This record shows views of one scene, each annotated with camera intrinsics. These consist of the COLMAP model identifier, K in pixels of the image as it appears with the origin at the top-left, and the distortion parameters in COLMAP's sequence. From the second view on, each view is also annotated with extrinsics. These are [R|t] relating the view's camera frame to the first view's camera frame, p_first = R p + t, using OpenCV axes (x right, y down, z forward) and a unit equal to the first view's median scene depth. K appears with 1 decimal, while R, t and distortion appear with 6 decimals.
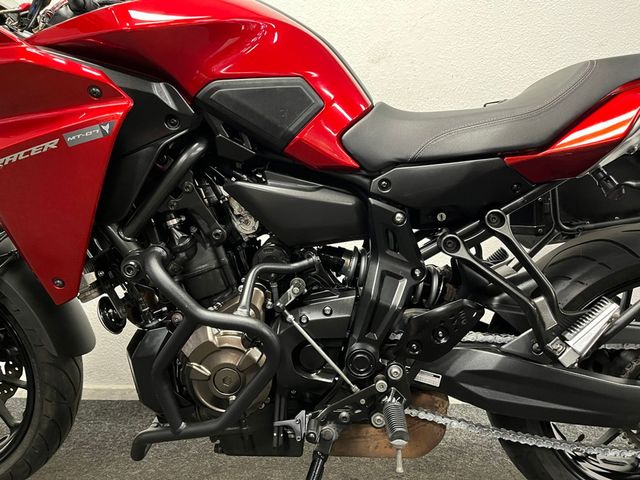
lens RADIAL K [[482.9, 0, 320.2], [0, 482.9, 243.8], [0, 0, 1]] dist [0.046618, -0.014103]
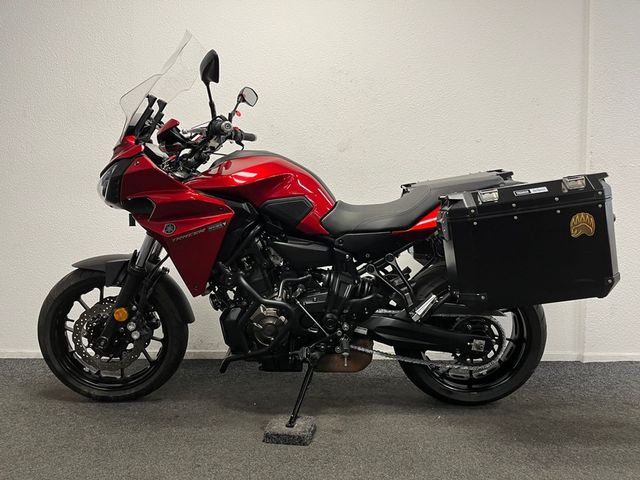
lens RADIAL K [[482.9, 0, 315.7], [0, 482.9, 237.3], [0, 0, 1]] dist [0.046618, -0.014103]
pose [[0.999507, 0.000007, 0.031407, -0.050148], [0.000279, 0.999959, -0.009101, -0.122824], [-0.031405, 0.009105, 0.999465, -1.190264]]
